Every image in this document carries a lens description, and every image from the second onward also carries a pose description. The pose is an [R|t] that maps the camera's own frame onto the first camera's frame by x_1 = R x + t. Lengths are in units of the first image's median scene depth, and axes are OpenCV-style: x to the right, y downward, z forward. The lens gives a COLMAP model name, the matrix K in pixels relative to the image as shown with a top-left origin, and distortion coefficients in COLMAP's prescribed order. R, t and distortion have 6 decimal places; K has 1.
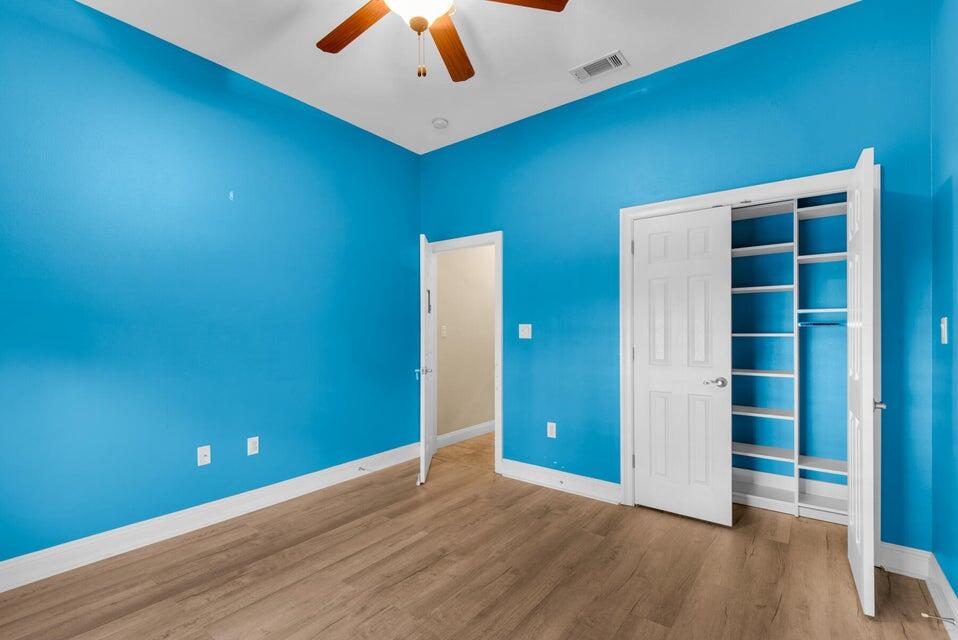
lens RADIAL K [[438.3, 0, 480.5], [0, 438.3, 326.7], [0, 0, 1]] dist [0.022708, -0.011025]
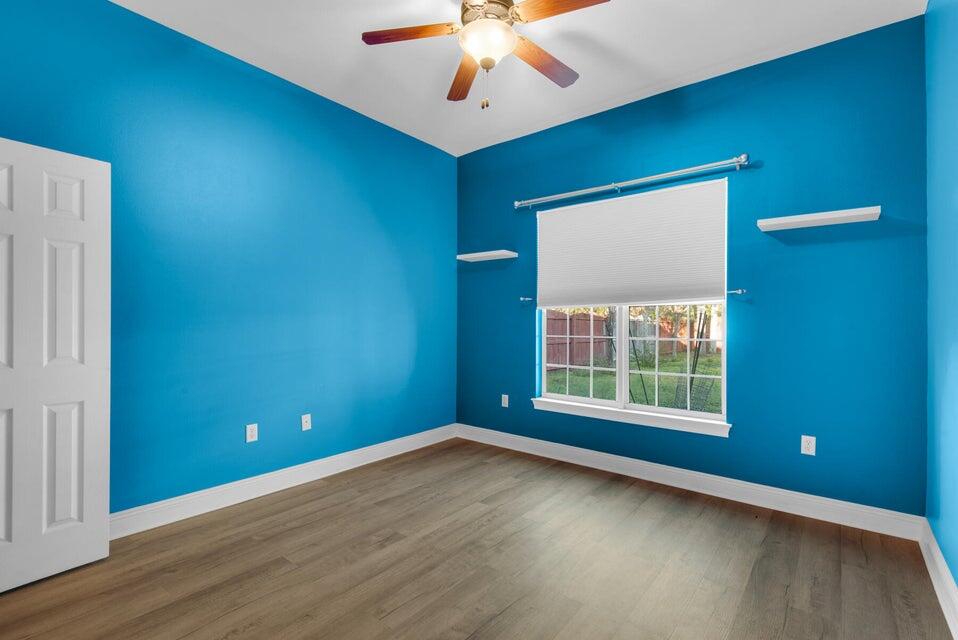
lens RADIAL K [[438.3, 0, 477.4], [0, 438.3, 322.2], [0, 0, 1]] dist [0.022708, -0.011025]
pose [[-0.999395, -0.004716, 0.034454, -0.147026], [-0.005216, 0.999882, -0.014435, 0.035697], [-0.034382, -0.014606, -0.999302, 2.081437]]
